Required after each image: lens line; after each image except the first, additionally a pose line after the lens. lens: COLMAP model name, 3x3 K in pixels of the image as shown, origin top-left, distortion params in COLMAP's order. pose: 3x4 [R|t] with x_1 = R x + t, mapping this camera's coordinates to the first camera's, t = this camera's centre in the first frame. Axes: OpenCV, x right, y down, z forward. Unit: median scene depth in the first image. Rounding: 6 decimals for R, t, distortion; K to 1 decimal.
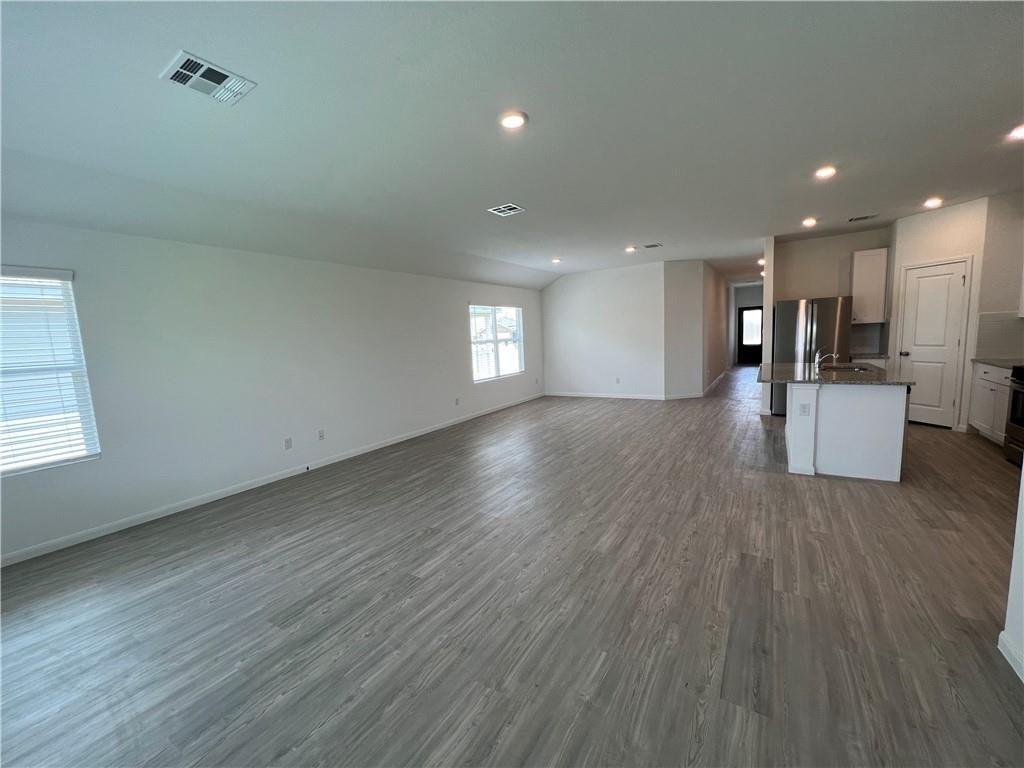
lens RADIAL K [[405.1, 0, 512.0], [0, 405.1, 384.0], [0, 0, 1]] dist [-0.000366, 0.000025]
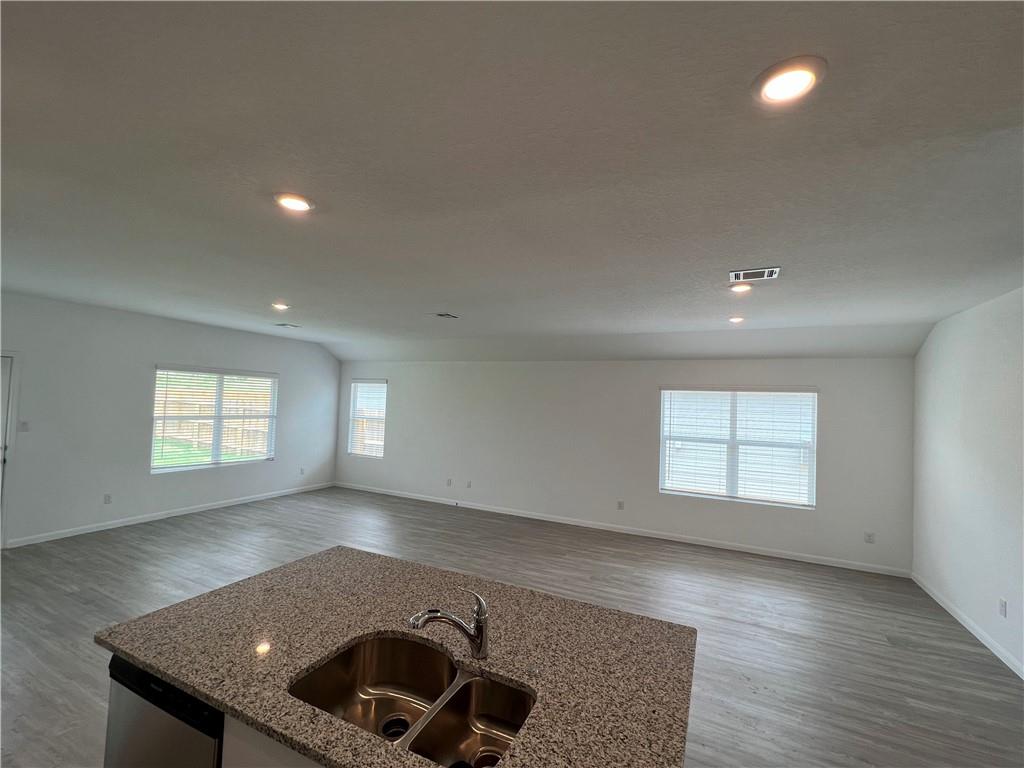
lens RADIAL K [[437.8, 0, 512.0], [0, 437.8, 384.0], [0, 0, 1]] dist [-0.001013, -0.000282]
pose [[0.117635, 0.010343, -0.993003, 0.922955], [-0.160643, 0.986974, -0.008750, -0.201060], [0.979977, 0.160549, 0.117764, 0.819407]]
